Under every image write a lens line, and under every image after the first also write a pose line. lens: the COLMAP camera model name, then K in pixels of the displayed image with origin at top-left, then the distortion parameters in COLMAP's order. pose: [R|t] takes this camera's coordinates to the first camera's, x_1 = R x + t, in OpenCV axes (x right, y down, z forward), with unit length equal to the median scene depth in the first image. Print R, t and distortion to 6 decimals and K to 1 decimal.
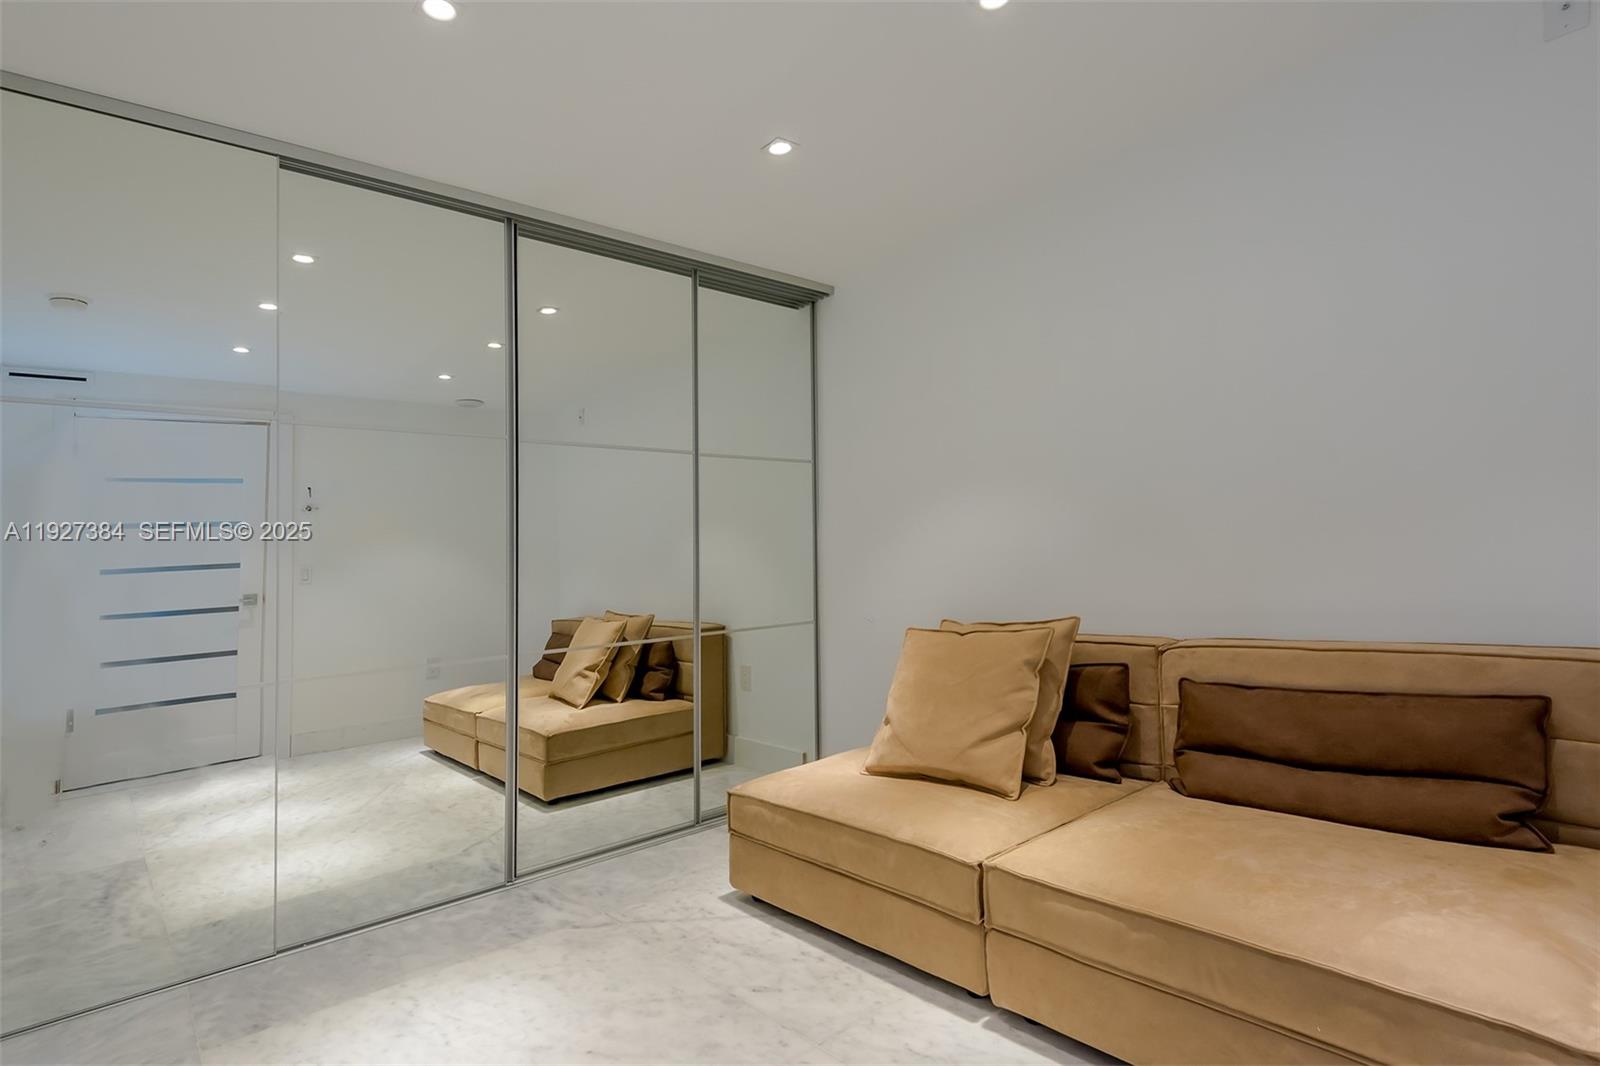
lens RADIAL K [[723.0, 0, 800.0], [0, 723.0, 533.0], [0, 0, 1]] dist [0.000274, -0.000632]
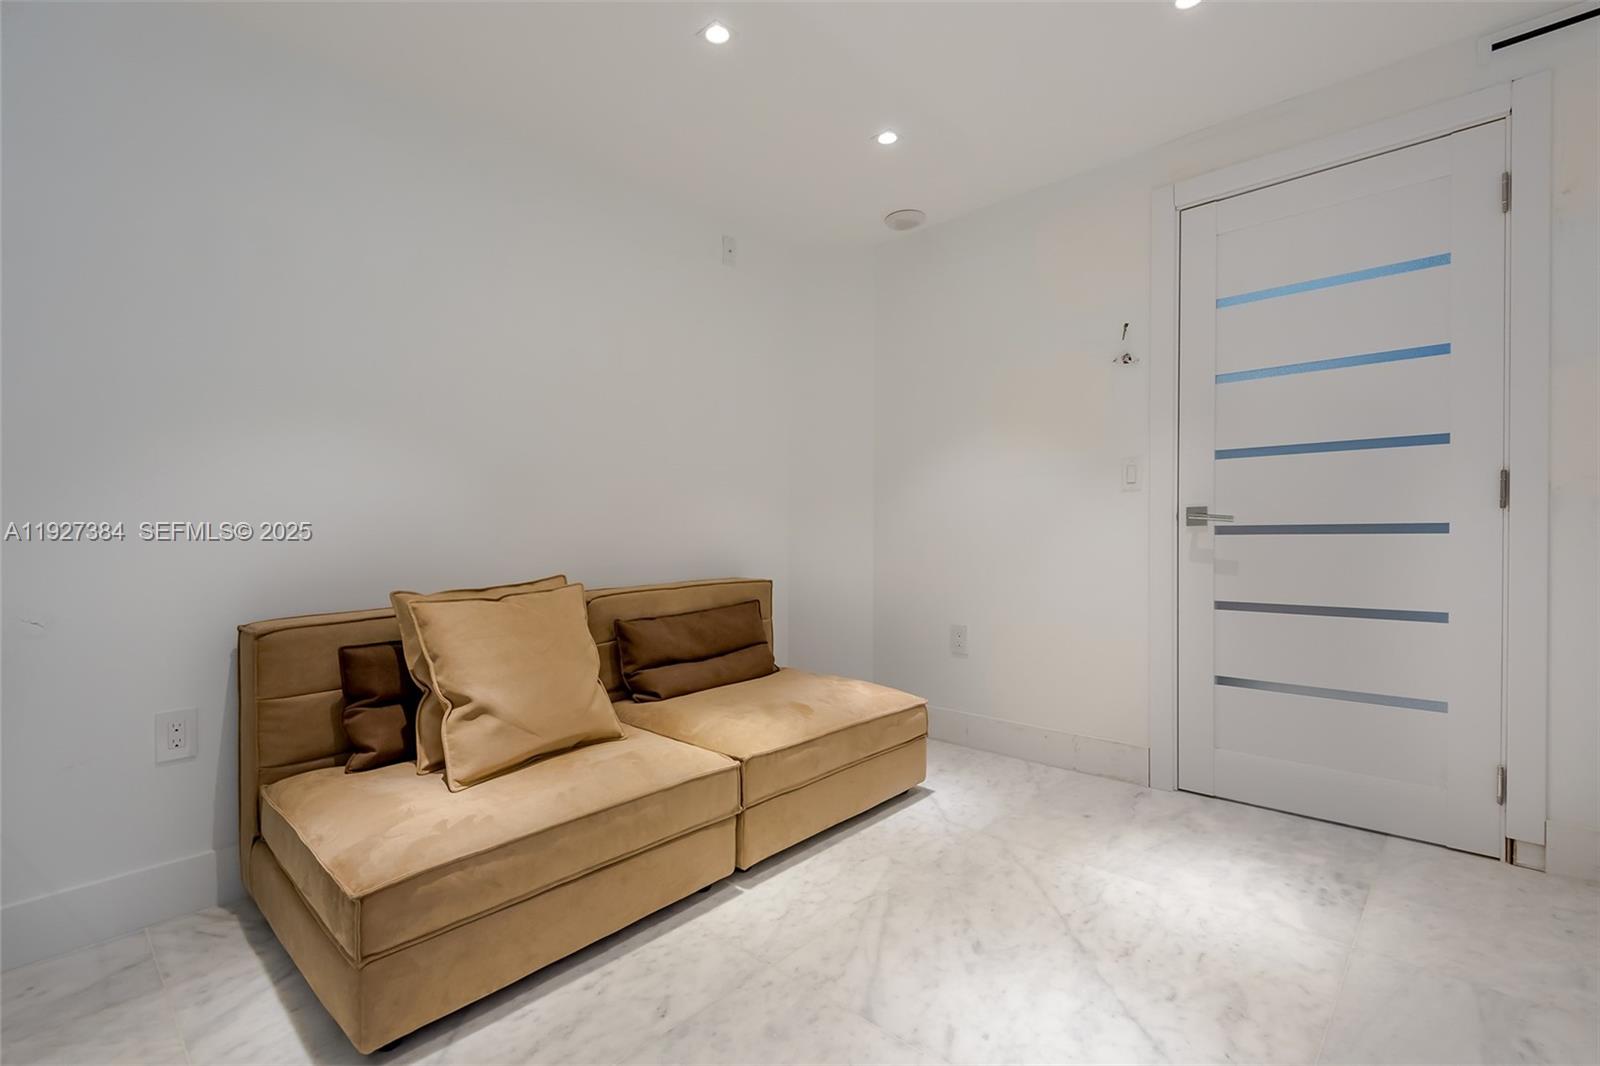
lens RADIAL K [[723.0, 0, 800.0], [0, 723.0, 533.0], [0, 0, 1]] dist [0.000274, -0.000632]
pose [[-0.061433, 0.039475, 0.997330, -0.869061], [-0.036609, 0.998456, -0.041775, 0.099530], [-0.997440, -0.039078, -0.059893, 0.858370]]
